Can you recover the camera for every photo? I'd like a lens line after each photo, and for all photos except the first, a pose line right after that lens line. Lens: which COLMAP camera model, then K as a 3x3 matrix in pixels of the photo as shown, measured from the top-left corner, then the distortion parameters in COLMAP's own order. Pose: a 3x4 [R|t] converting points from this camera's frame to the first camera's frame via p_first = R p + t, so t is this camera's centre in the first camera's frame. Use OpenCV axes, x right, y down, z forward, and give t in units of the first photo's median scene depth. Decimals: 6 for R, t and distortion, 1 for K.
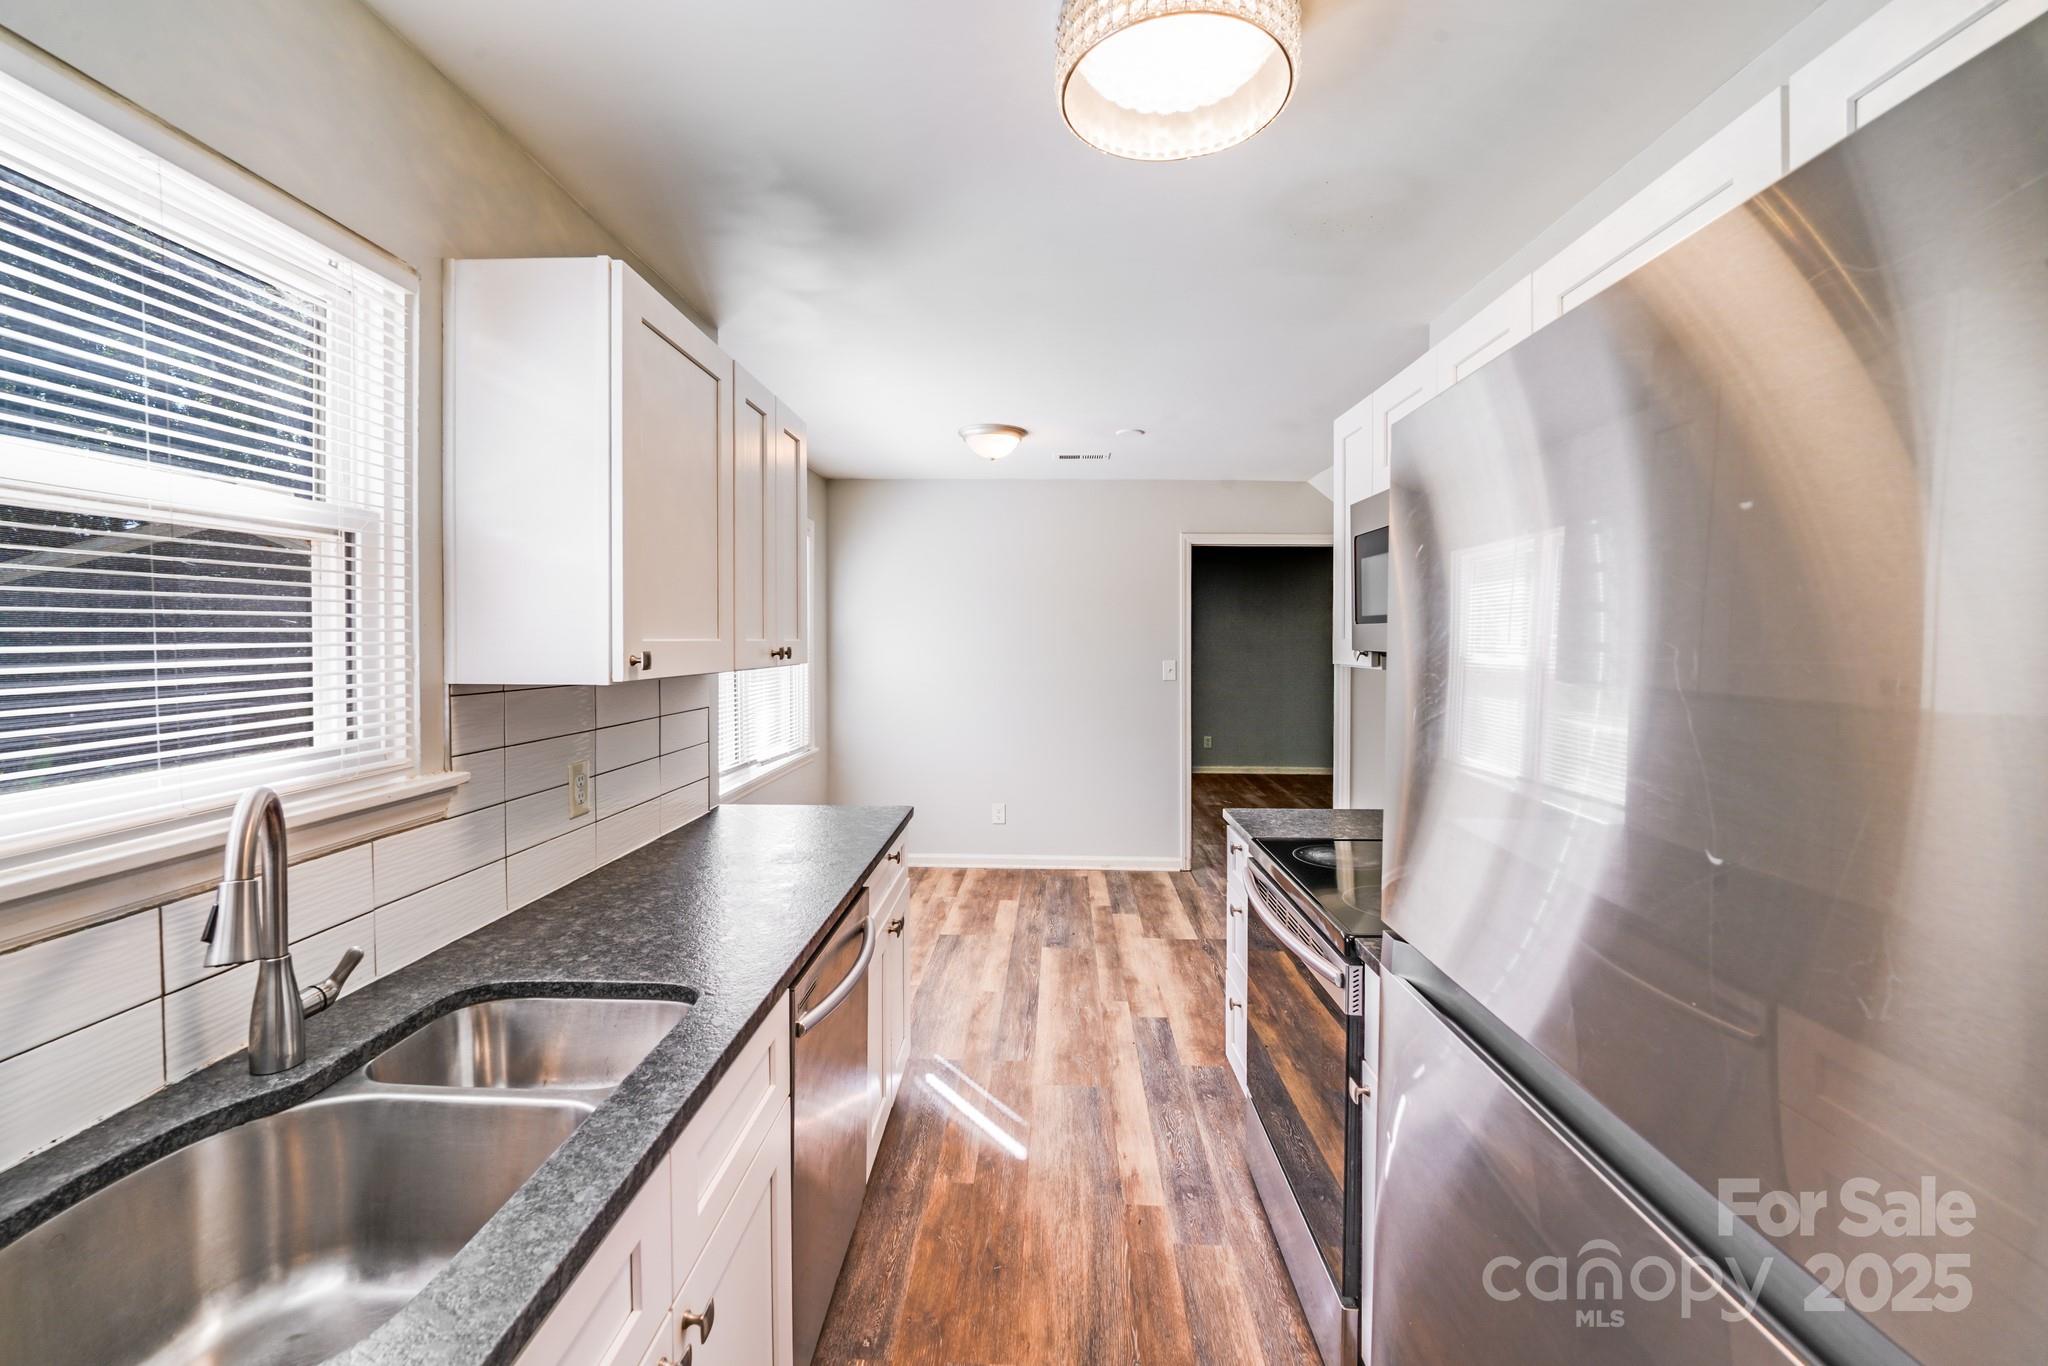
lens RADIAL K [[834.1, 0, 1011.0], [0, 834.1, 640.4], [0, 0, 1]] dist [-0.003460, -0.004100]
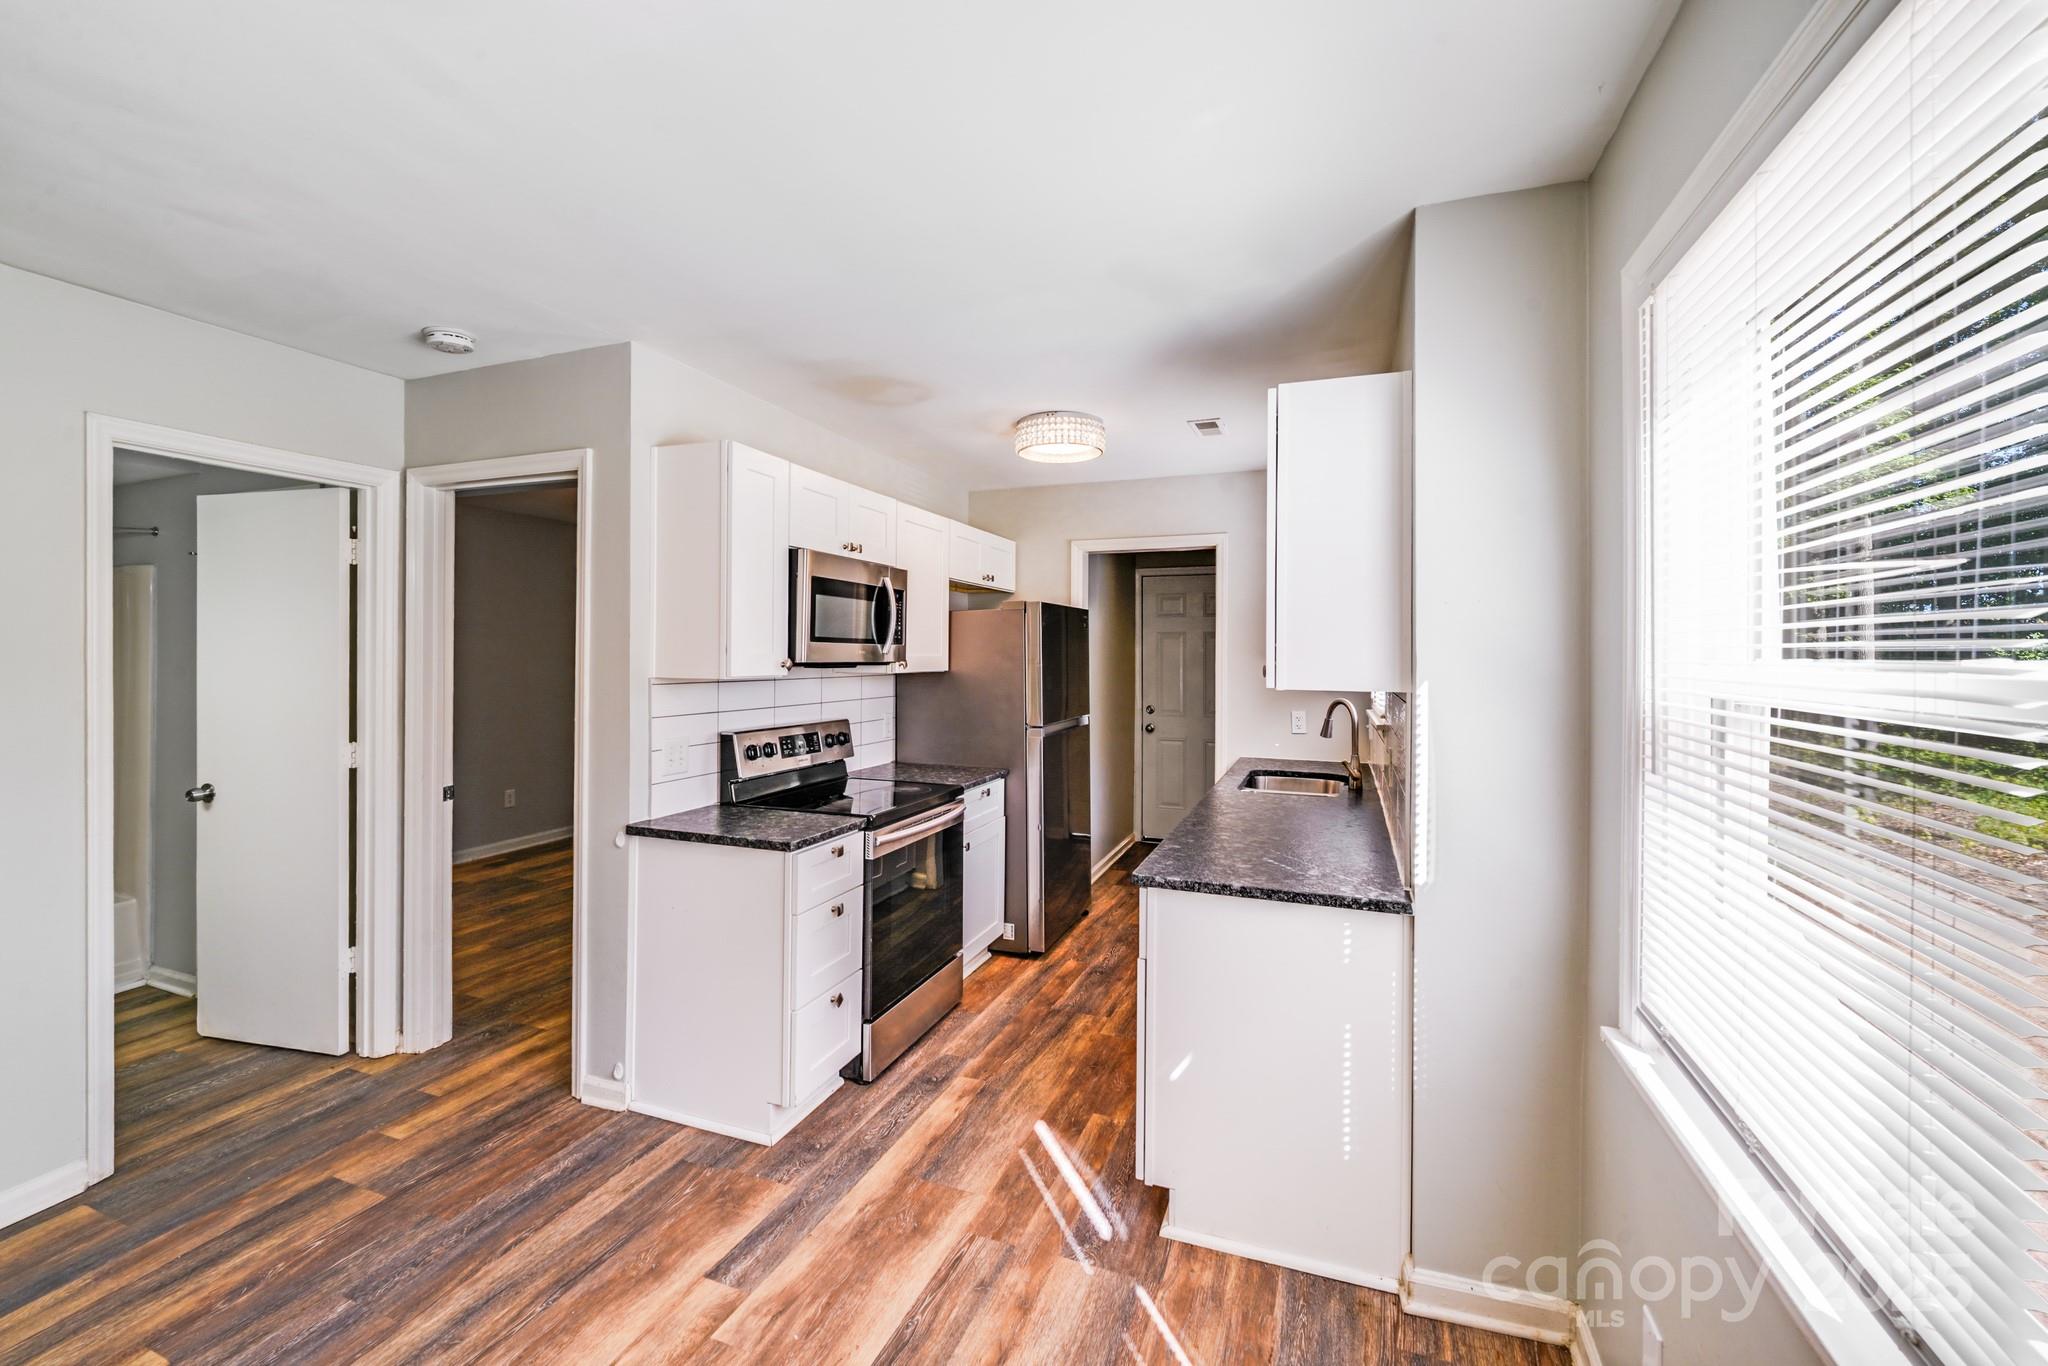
lens RADIAL K [[834.1, 0, 1025.8], [0, 834.1, 667.2], [0, 0, 1]] dist [-0.003460, -0.004100]
pose [[-0.950924, -0.004966, 0.309385, -0.262773], [-0.001202, 0.999923, 0.012358, -0.000038], [-0.309422, 0.011380, -0.950857, 1.774837]]
